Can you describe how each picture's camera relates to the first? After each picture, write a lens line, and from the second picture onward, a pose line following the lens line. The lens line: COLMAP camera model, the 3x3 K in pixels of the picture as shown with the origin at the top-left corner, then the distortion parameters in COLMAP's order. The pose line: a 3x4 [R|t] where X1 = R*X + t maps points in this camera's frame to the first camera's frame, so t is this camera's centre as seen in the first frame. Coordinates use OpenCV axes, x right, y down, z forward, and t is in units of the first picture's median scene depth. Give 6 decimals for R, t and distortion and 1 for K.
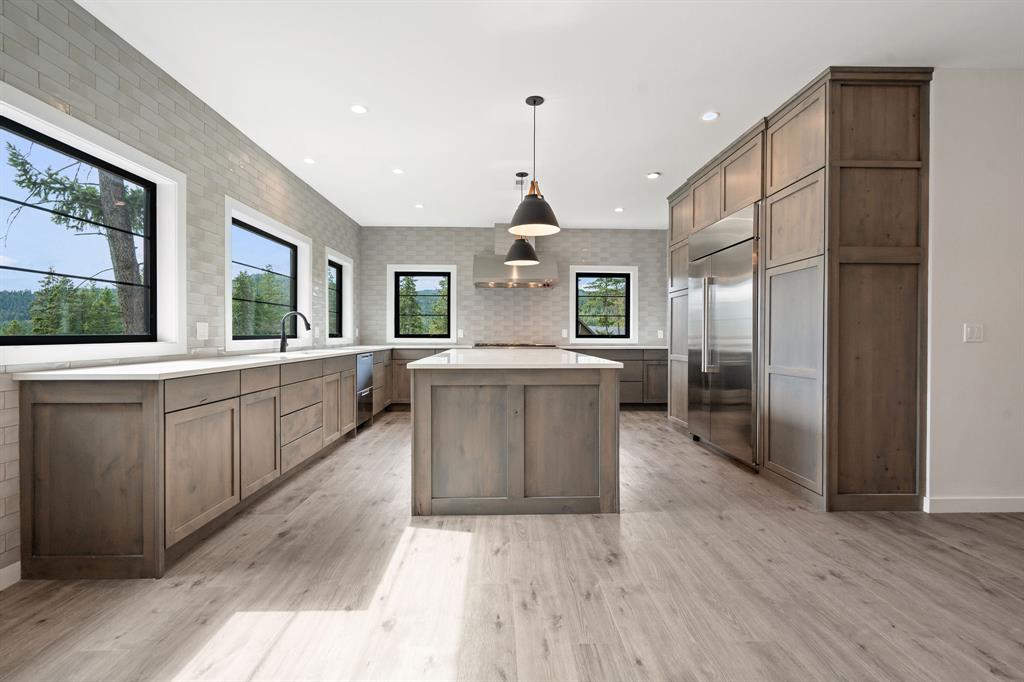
lens RADIAL K [[465.8, 0, 510.9], [0, 465.8, 335.7], [0, 0, 1]] dist [-0.002990, -0.000069]
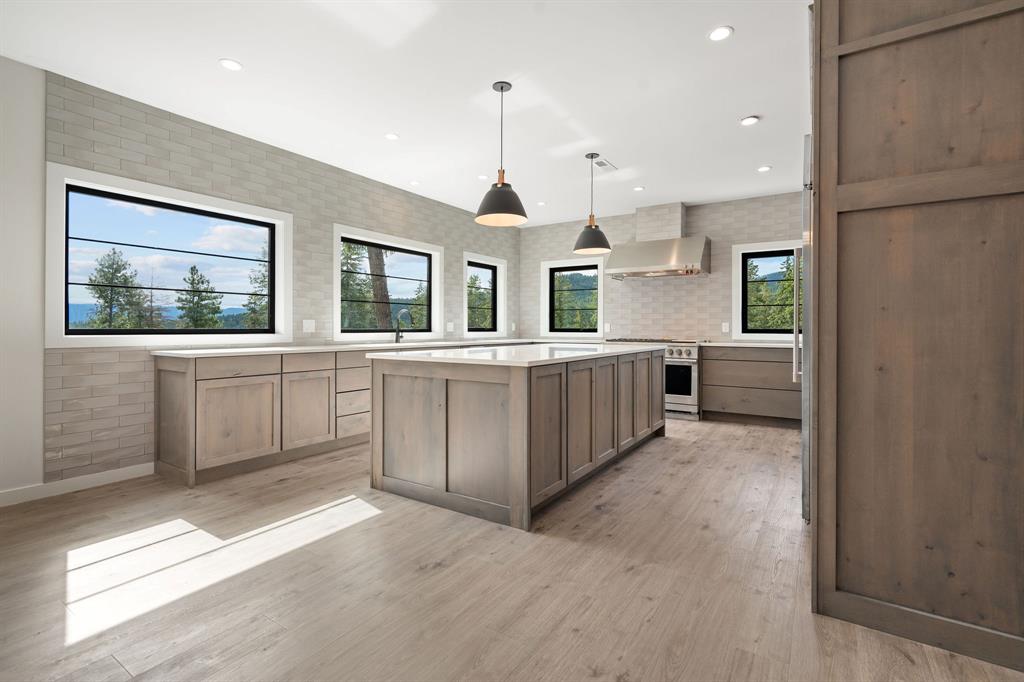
lens RADIAL K [[469.0, 0, 511.6], [0, 469.0, 325.3], [0, 0, 1]] dist [-0.002304, 0.000121]
pose [[0.818947, -0.003251, -0.573861, 0.644165], [-0.002967, 0.999947, -0.009899, 0.000336], [0.573862, 0.009810, 0.818893, 0.226113]]
